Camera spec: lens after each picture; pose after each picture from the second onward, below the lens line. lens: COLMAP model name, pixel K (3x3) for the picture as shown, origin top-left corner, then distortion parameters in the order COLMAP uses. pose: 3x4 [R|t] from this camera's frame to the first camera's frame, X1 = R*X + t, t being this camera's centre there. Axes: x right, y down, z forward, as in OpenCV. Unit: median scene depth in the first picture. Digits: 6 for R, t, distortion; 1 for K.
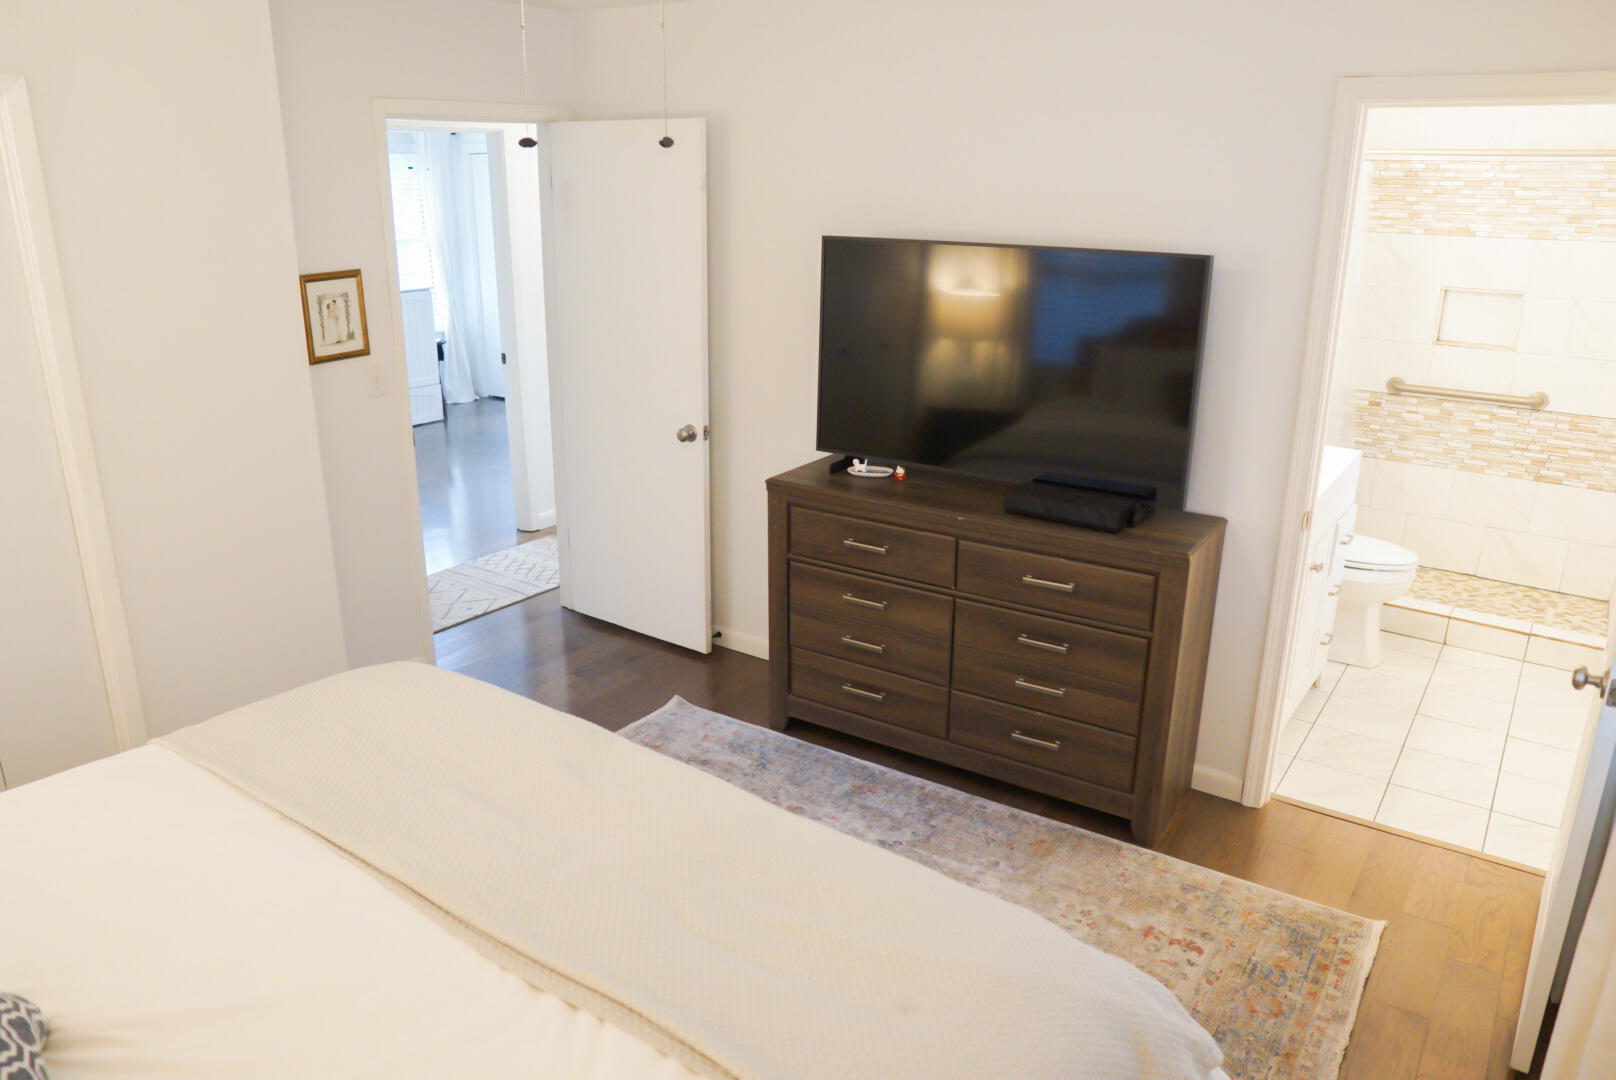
lens RADIAL K [[1132.0, 0, 795.5], [0, 1132.0, 544.5], [0, 0, 1]] dist [-0.100163, 0.058615]
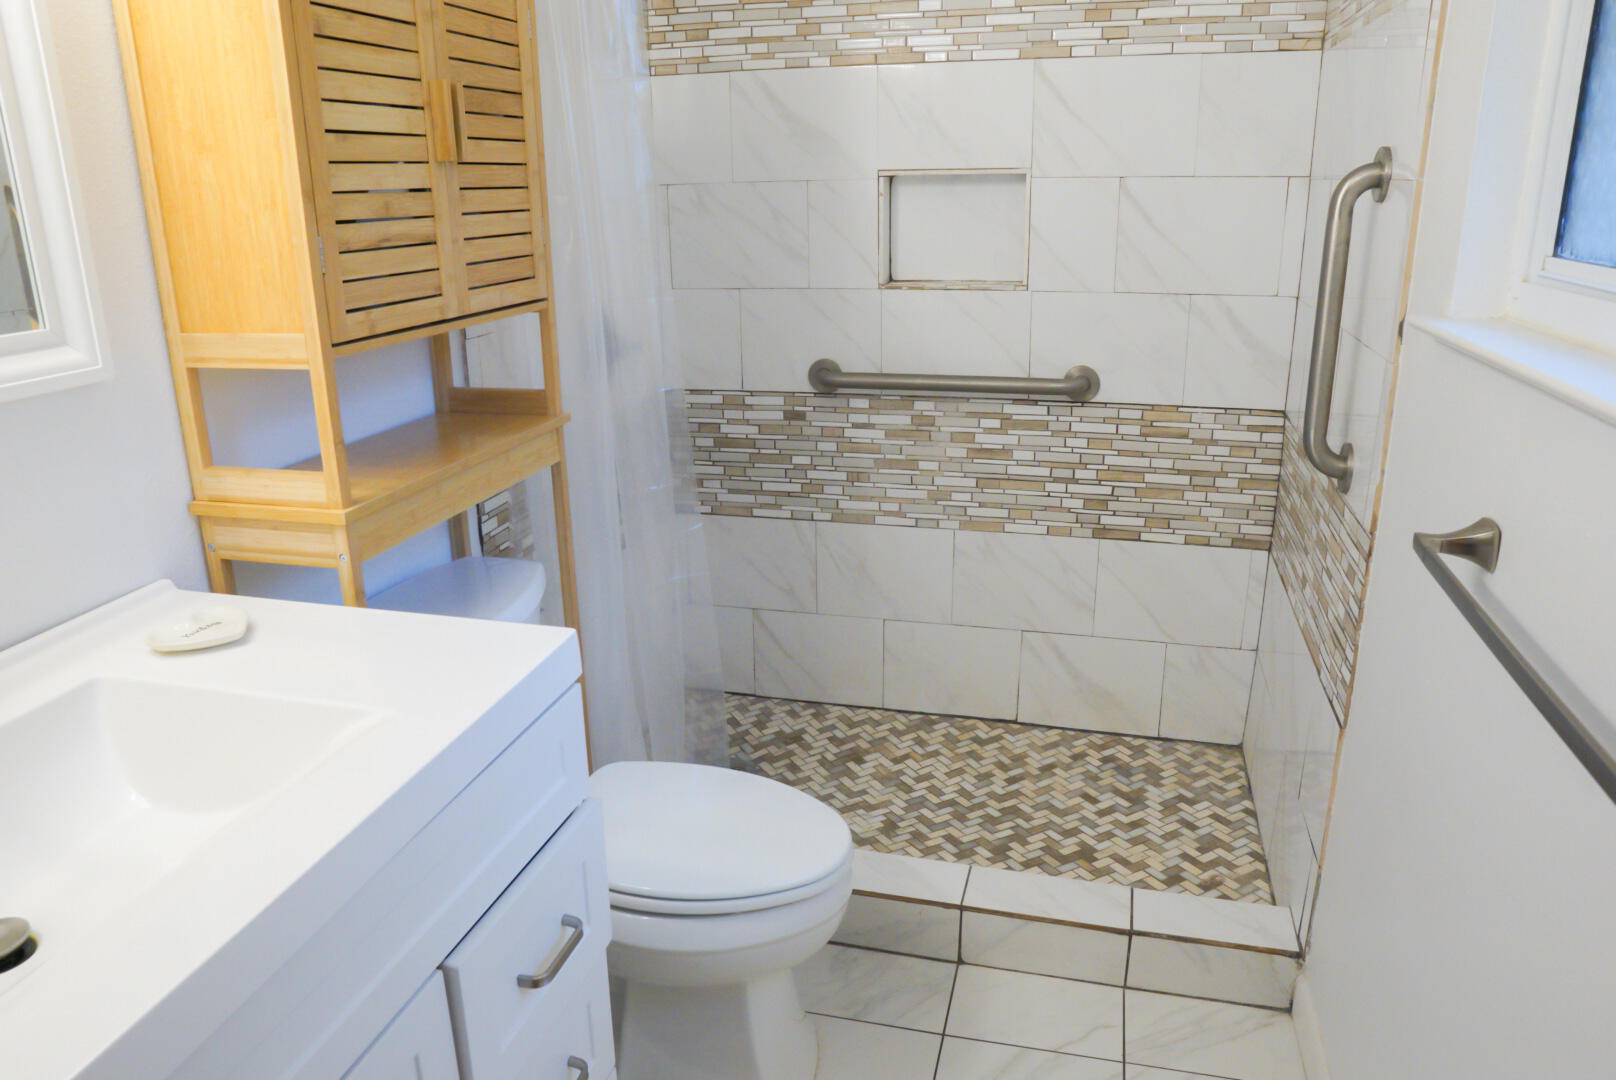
lens RADIAL K [[1132.0, 0, 801.5], [0, 1132.0, 541.1], [0, 0, 1]] dist [-0.100163, 0.058615]
pose [[0.934176, -0.132395, 0.331342, 0.367695], [0.132939, 0.990899, 0.021131, -0.085471], [-0.331124, 0.024308, 0.943274, 0.540466]]
